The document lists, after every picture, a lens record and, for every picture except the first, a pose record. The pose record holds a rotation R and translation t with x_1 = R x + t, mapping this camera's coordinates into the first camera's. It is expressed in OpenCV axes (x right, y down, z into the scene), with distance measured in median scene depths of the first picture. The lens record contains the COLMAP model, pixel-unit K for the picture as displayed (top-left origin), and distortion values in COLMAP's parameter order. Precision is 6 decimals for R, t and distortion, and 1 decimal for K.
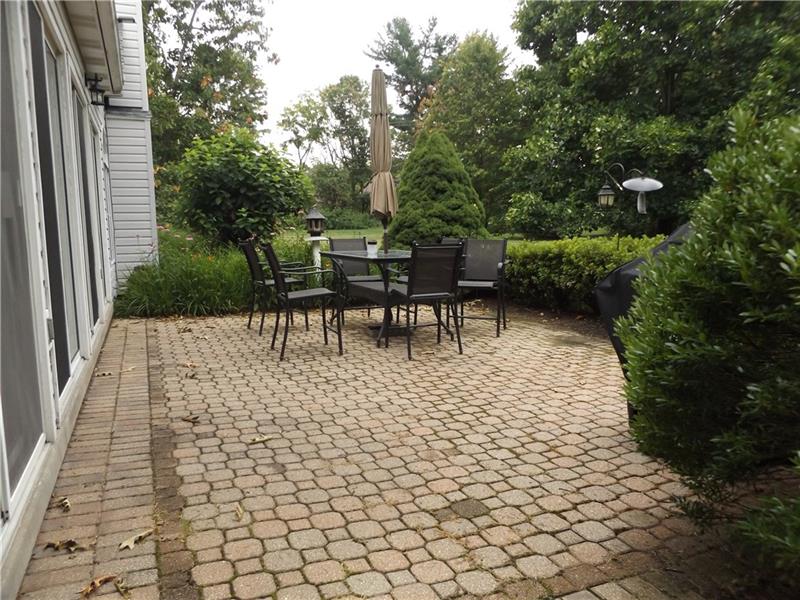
lens RADIAL K [[585.3, 0, 400.0], [0, 585.3, 300.0], [0, 0, 1]] dist [-0.002179, -0.001159]
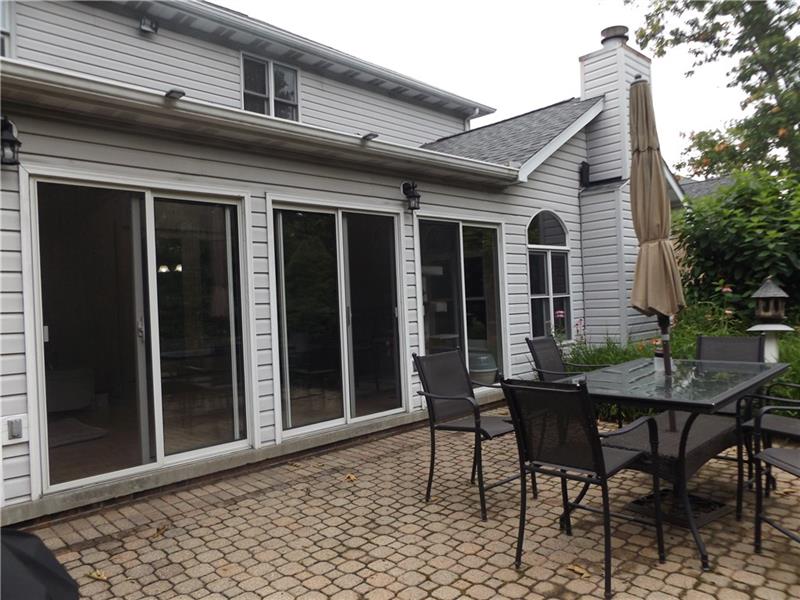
lens RADIAL K [[585.3, 0, 400.0], [0, 585.3, 300.0], [0, 0, 1]] dist [-0.002179, -0.001159]
pose [[0.359752, -0.010135, -0.932993, 0.685873], [-0.073877, 0.996492, -0.039311, -0.176206], [0.930119, 0.083069, 0.357741, 0.861058]]
